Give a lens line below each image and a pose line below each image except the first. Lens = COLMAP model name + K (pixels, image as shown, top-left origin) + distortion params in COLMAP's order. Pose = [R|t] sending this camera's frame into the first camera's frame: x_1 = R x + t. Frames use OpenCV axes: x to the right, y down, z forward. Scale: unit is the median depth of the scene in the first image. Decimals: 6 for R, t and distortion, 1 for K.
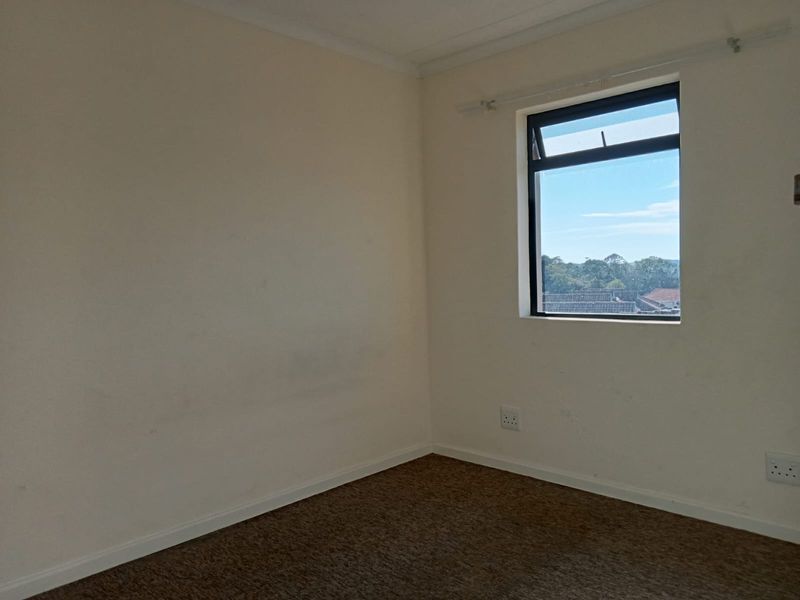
lens RADIAL K [[590.1, 0, 400.0], [0, 590.1, 300.0], [0, 0, 1]] dist [0.000254, -0.000441]
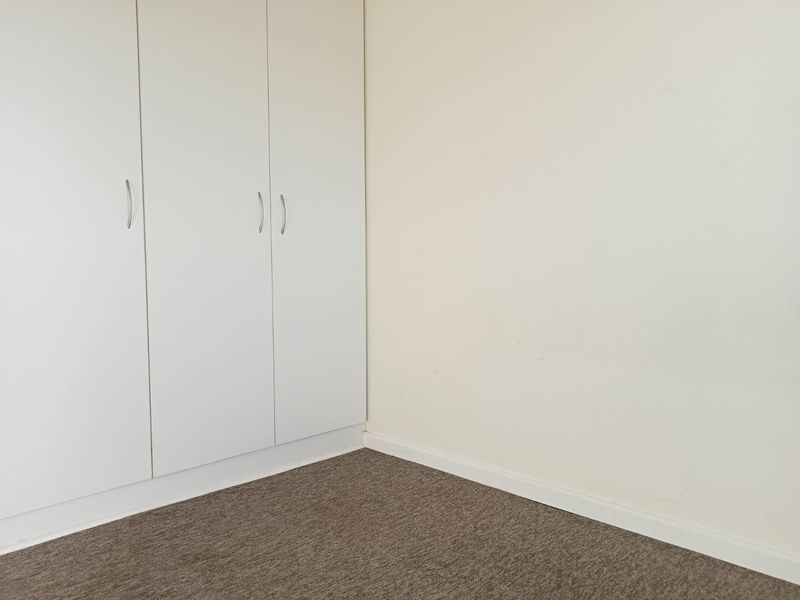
lens RADIAL K [[590.1, 0, 400.0], [0, 590.1, 300.0], [0, 0, 1]] dist [0.000254, -0.000441]
pose [[-0.012496, 0.089299, -0.995926, 0.414160], [-0.032079, 0.995456, 0.089659, 0.077660], [0.999407, 0.033068, -0.009574, 0.840639]]
